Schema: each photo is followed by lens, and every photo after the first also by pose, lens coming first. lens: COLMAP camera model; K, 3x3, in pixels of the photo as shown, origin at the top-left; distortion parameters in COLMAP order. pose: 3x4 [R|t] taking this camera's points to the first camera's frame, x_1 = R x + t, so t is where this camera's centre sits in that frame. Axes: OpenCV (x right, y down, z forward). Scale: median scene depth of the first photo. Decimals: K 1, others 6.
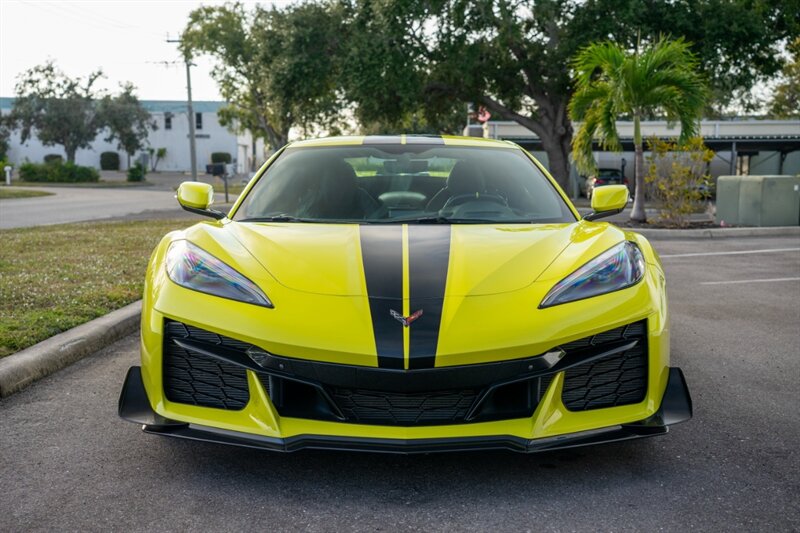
lens RADIAL K [[1130.7, 0, 396.9], [0, 1130.7, 263.7], [0, 0, 1]] dist [0.199201, 0.000000]
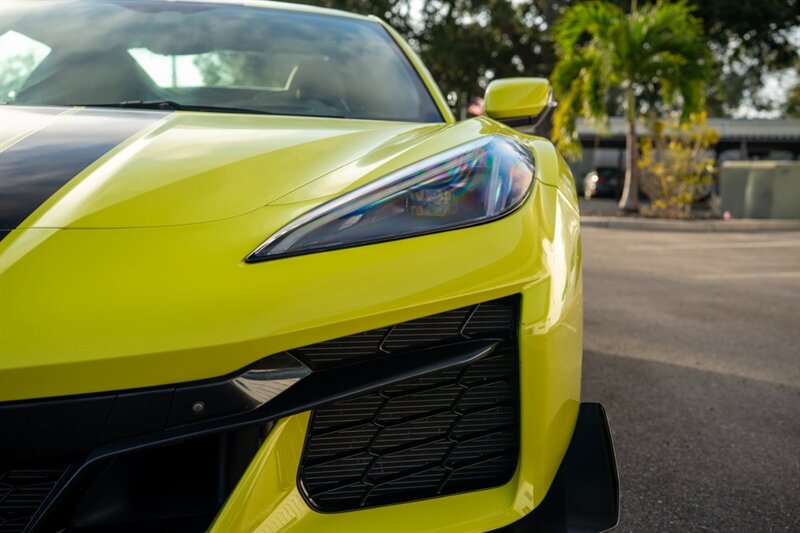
lens RADIAL K [[1130.7, 0, 402.5], [0, 1130.7, 272.6], [0, 0, 1]] dist [0.199201, 0.000000]
pose [[0.999854, 0.016985, -0.002043, 0.046568], [-0.016980, 0.999852, 0.002631, 0.010580], [0.002088, -0.002596, 0.999994, 0.150887]]
